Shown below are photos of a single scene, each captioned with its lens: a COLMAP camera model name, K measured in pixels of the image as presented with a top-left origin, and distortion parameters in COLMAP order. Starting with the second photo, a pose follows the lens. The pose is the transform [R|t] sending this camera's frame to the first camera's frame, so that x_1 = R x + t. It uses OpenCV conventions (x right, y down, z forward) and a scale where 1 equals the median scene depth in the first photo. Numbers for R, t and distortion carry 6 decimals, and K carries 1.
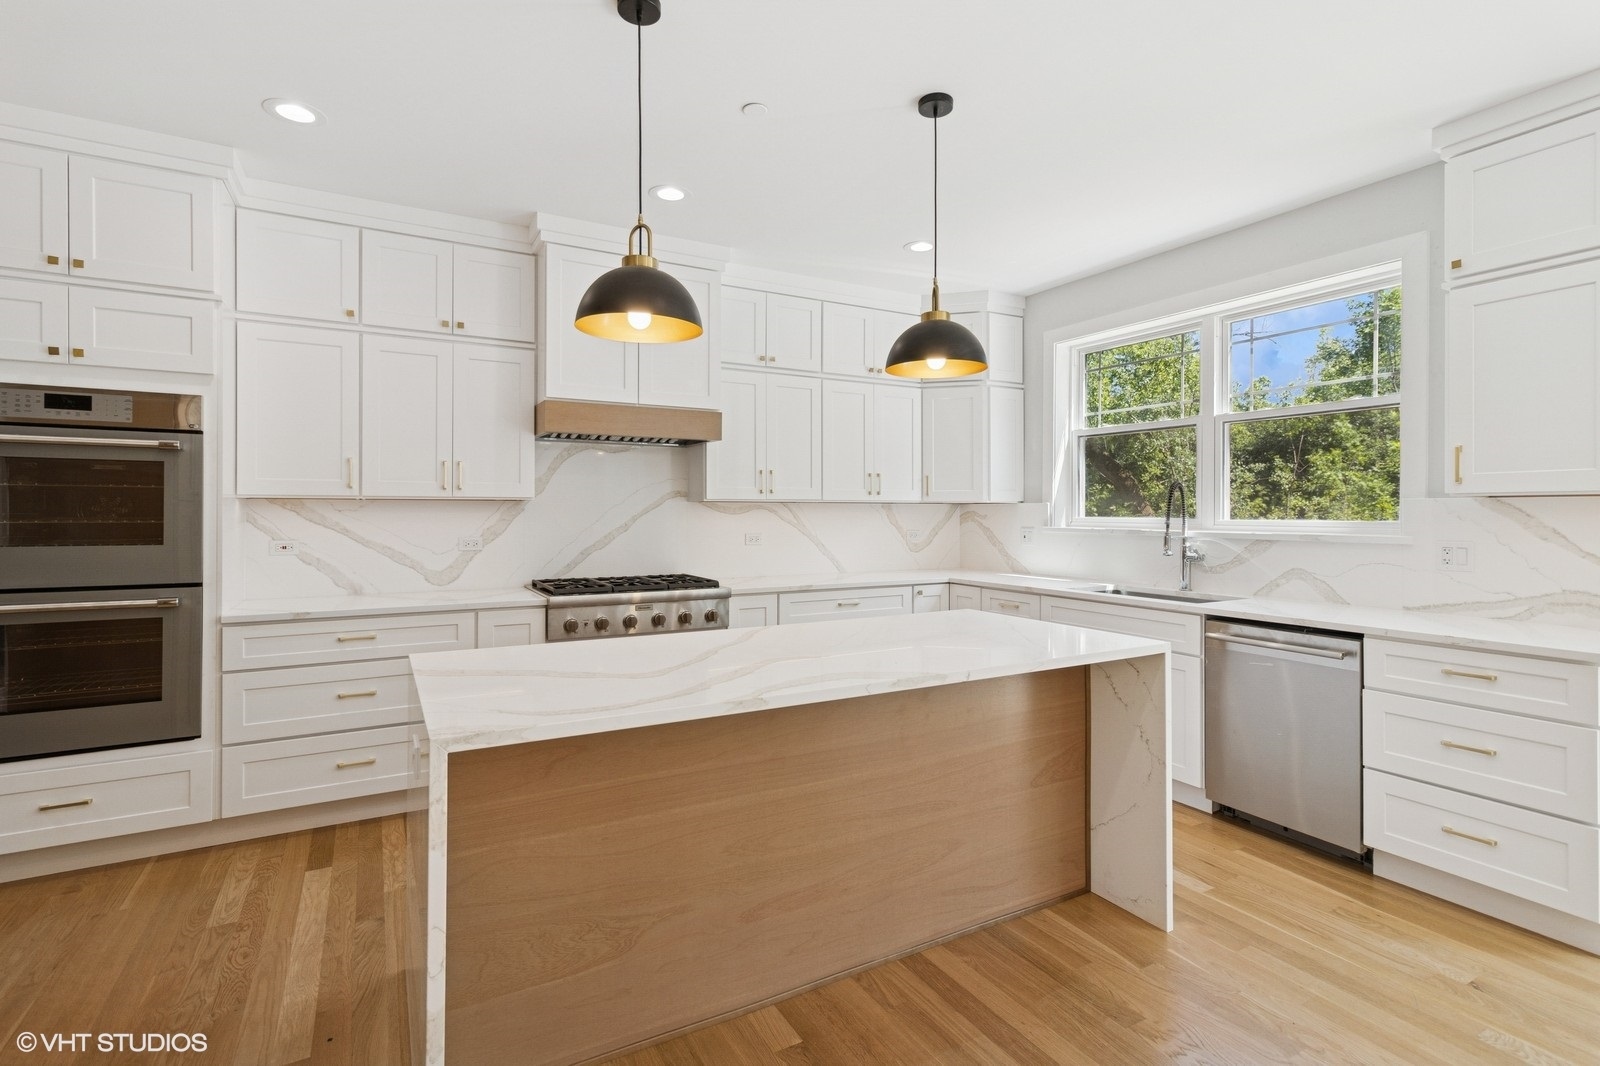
lens RADIAL K [[746.5, 0, 782.5], [0, 746.5, 518.0], [0, 0, 1]] dist [-0.000034, 0.002066]
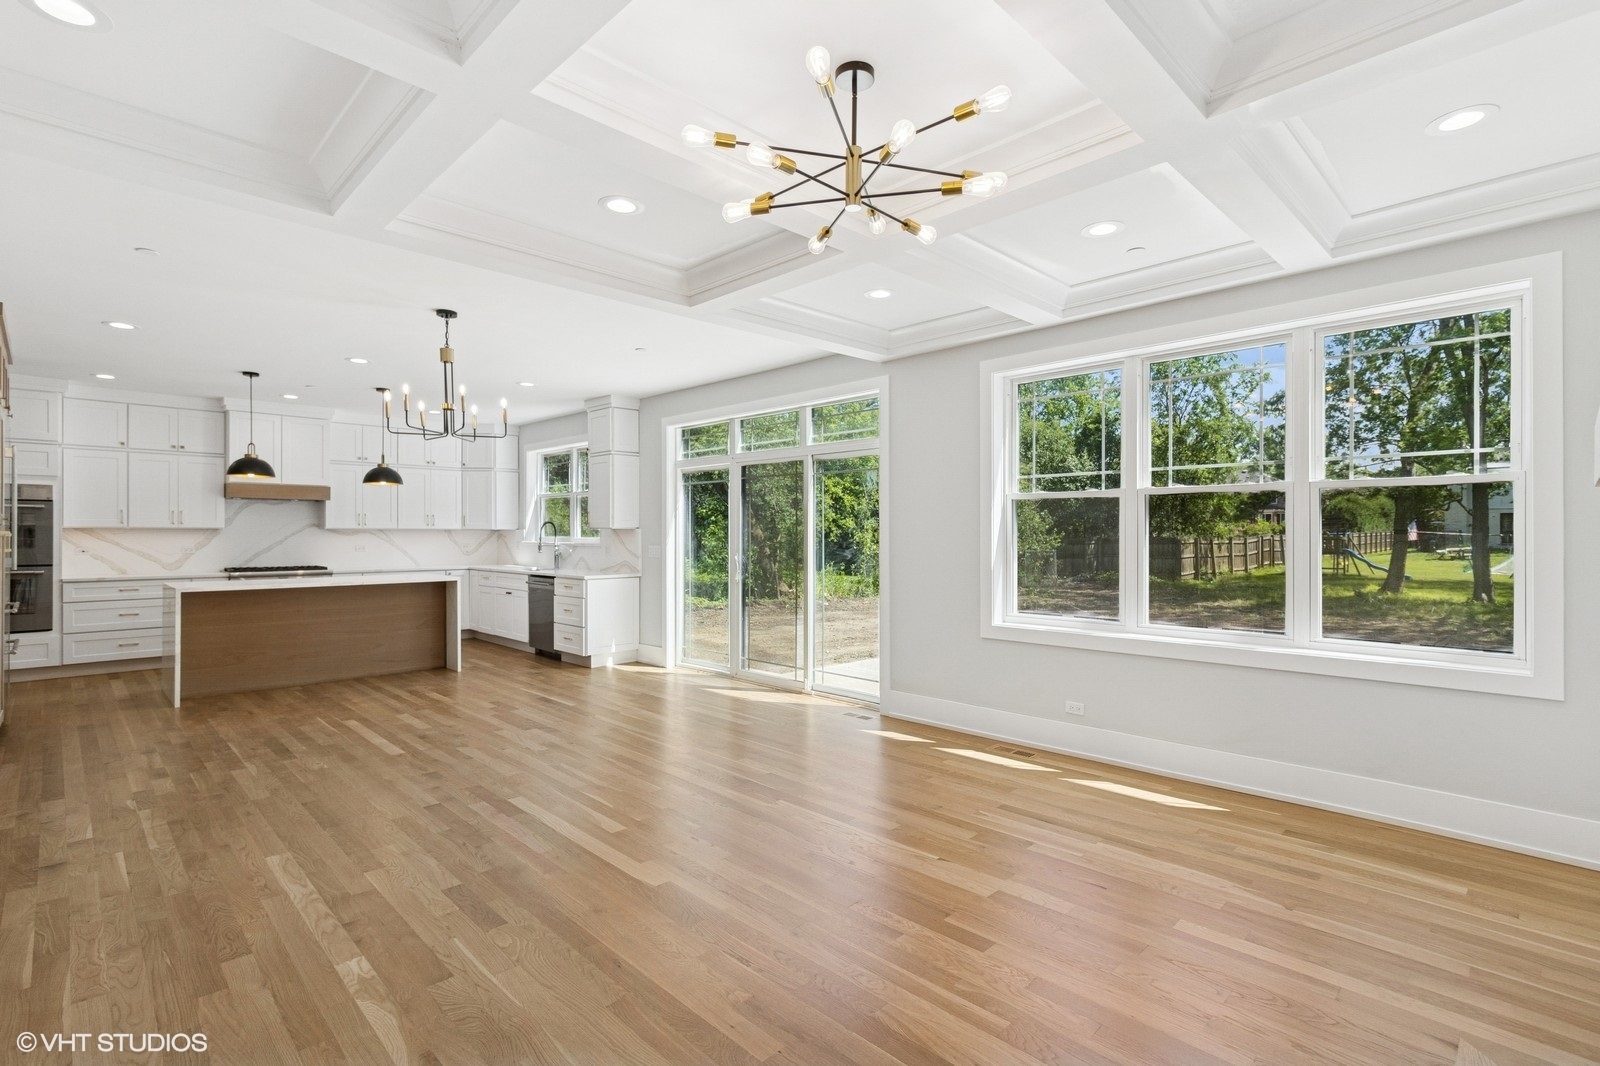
lens RADIAL K [[746.5, 0, 788.5], [0, 746.5, 539.5], [0, 0, 1]] dist [-0.000034, 0.002066]
pose [[0.961253, -0.002448, 0.275656, 0.630388], [0.002555, 0.999997, -0.000027, 0.010279], [-0.275655, 0.000731, 0.961256, -1.496178]]
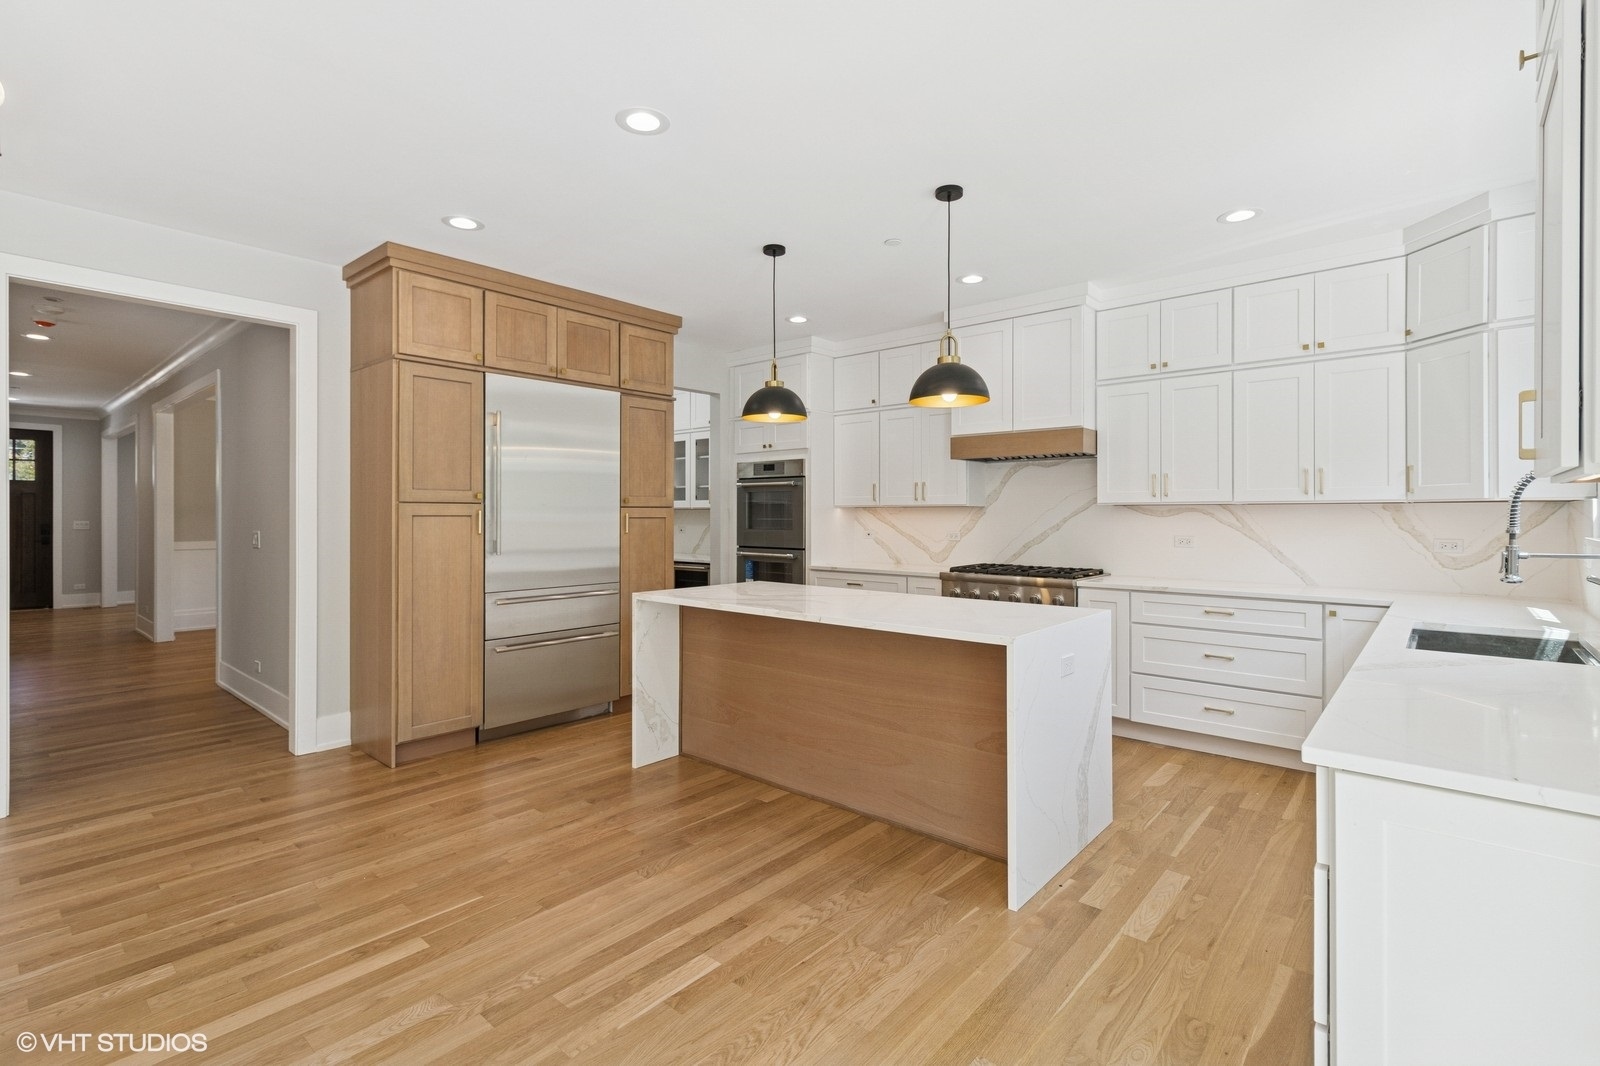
lens RADIAL K [[746.5, 0, 822.0], [0, 746.5, 509.7], [0, 0, 1]] dist [-0.000034, 0.002066]
pose [[0.354753, -0.008062, -0.934925, 0.920855], [-0.009365, 0.999882, -0.012176, 0.002647], [0.934913, 0.013076, 0.354635, 0.241259]]
